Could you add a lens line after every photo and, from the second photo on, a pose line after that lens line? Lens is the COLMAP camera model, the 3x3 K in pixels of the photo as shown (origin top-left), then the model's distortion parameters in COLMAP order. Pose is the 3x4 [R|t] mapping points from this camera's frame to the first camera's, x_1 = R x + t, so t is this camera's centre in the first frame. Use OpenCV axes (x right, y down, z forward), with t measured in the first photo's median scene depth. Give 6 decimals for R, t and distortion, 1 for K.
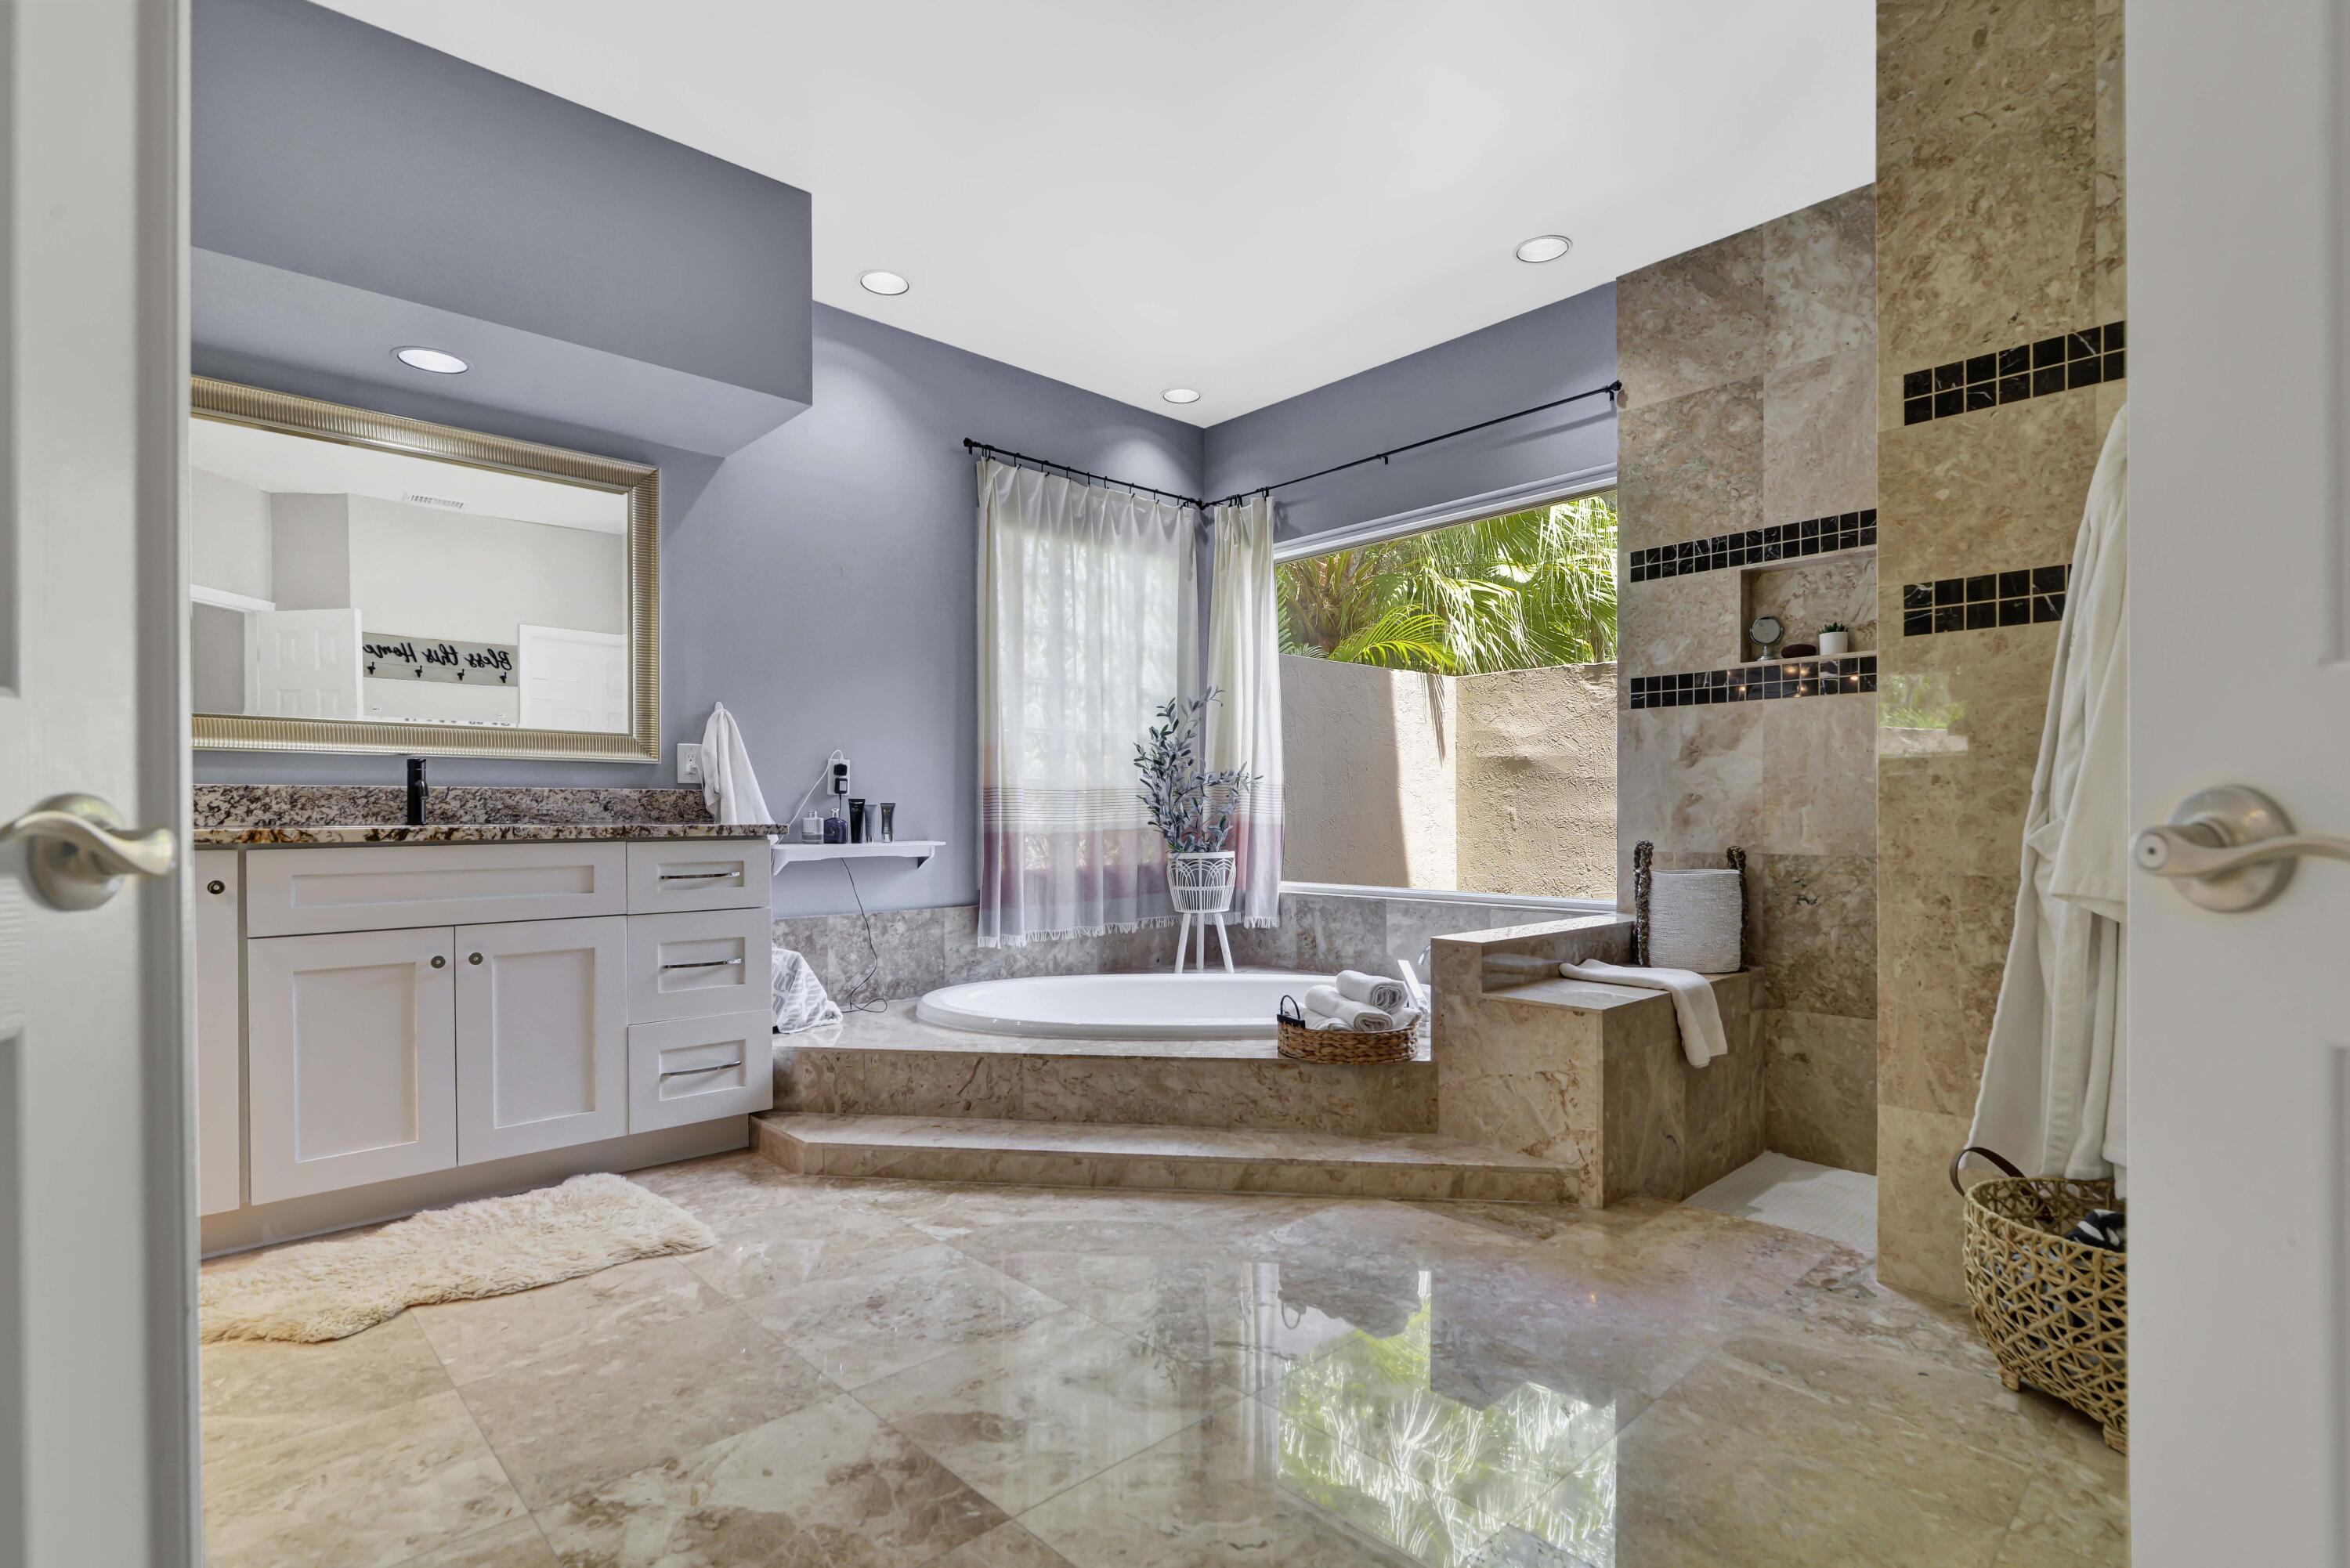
lens RADIAL K [[1118.4, 0, 1171.0], [0, 1118.4, 817.2], [0, 0, 1]] dist [-0.012374, -0.000717]
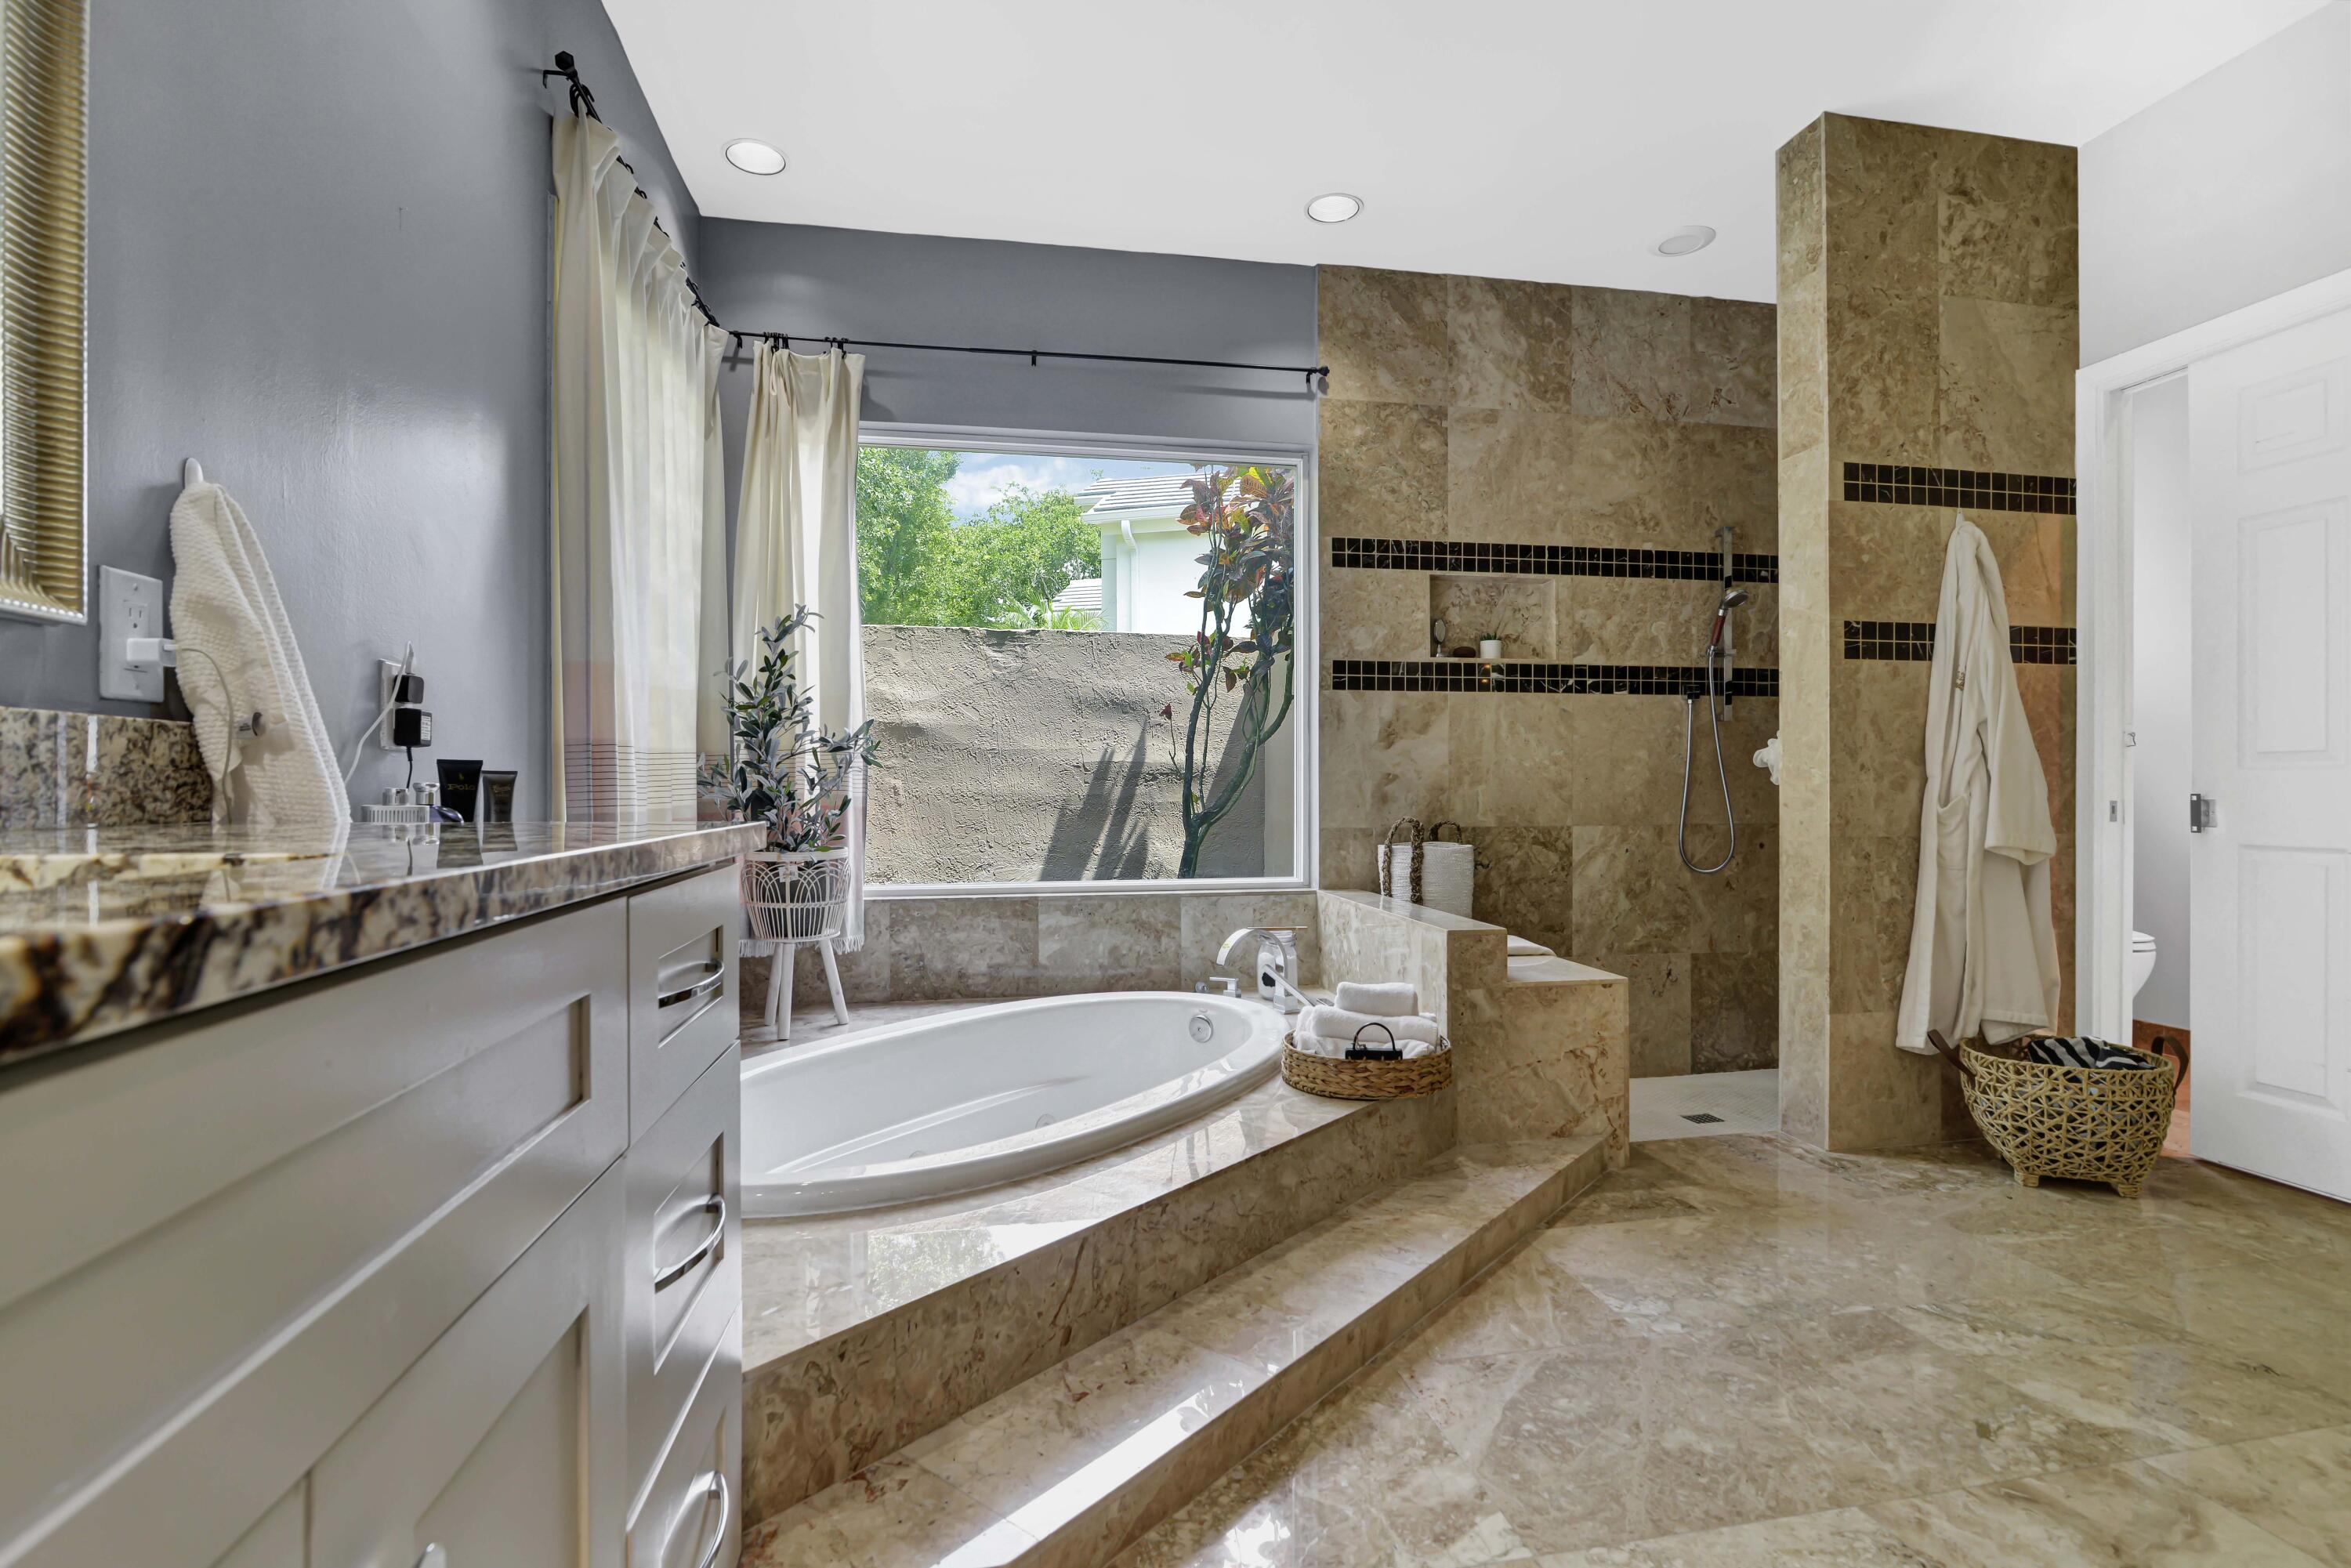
lens RADIAL K [[1101.6, 0, 1176.2], [0, 1101.6, 787.1], [0, 0, 1]] dist [-0.012819, -0.001437]
pose [[0.536588, 0.001739, 0.843843, -0.574910], [0.002754, 0.999989, -0.003813, -0.004360], [-0.843840, 0.004370, 0.536577, 0.640110]]
